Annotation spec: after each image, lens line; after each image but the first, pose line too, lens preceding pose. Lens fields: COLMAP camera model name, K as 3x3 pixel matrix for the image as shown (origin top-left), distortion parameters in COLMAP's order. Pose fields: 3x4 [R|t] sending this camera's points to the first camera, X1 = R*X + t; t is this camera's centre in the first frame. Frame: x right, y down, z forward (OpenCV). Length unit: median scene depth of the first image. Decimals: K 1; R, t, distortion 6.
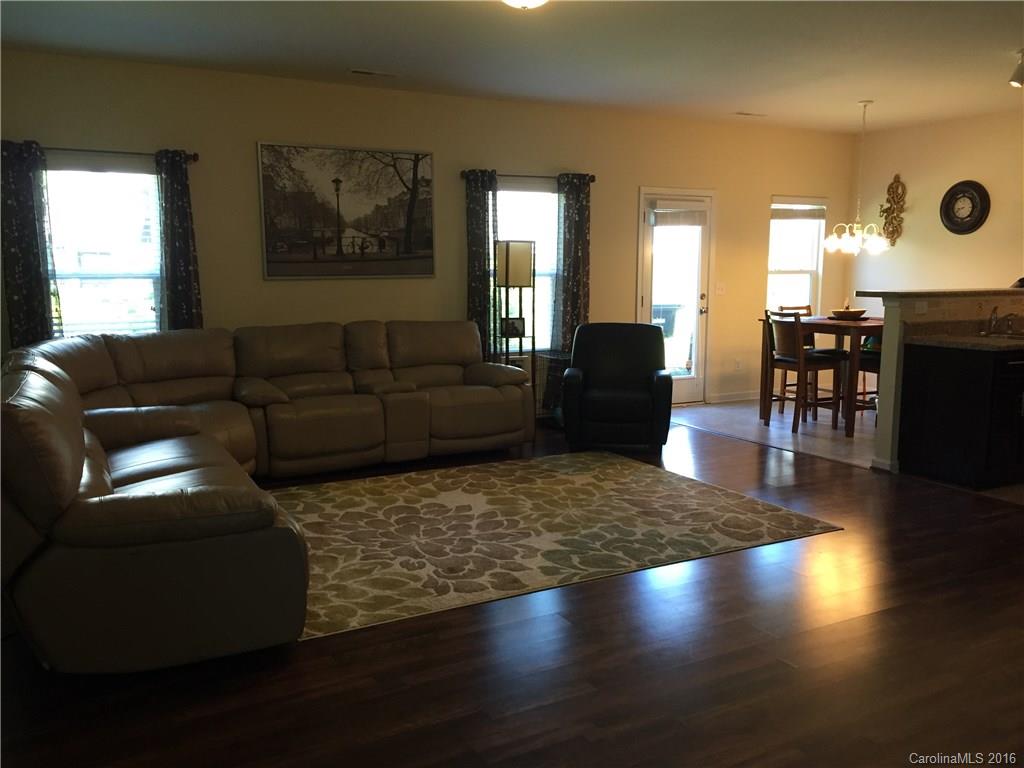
lens RADIAL K [[879.3, 0, 511.2], [0, 879.3, 384.7], [0, 0, 1]] dist [0.005313, -0.001498]
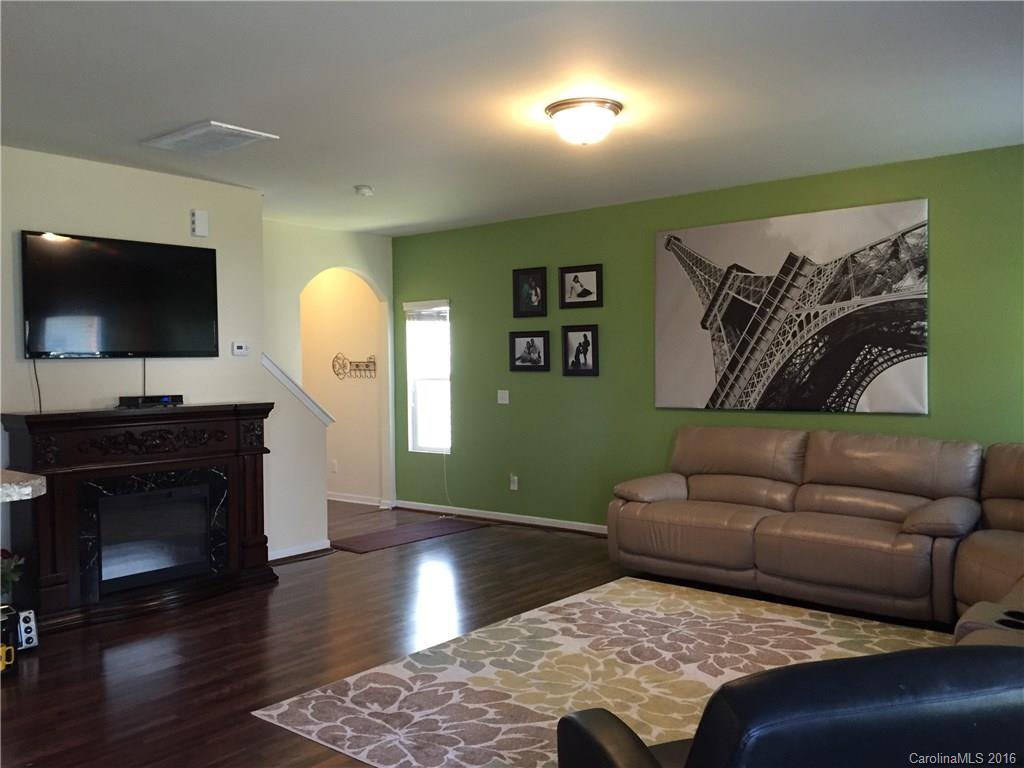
lens RADIAL K [[879.3, 0, 512.7], [0, 879.3, 383.9], [0, 0, 1]] dist [0.005313, -0.001498]
pose [[-0.928707, 0.021083, -0.370215, 0.452593], [-0.039161, 0.987223, 0.154457, -0.263429], [0.368741, 0.157943, -0.916015, 1.793093]]
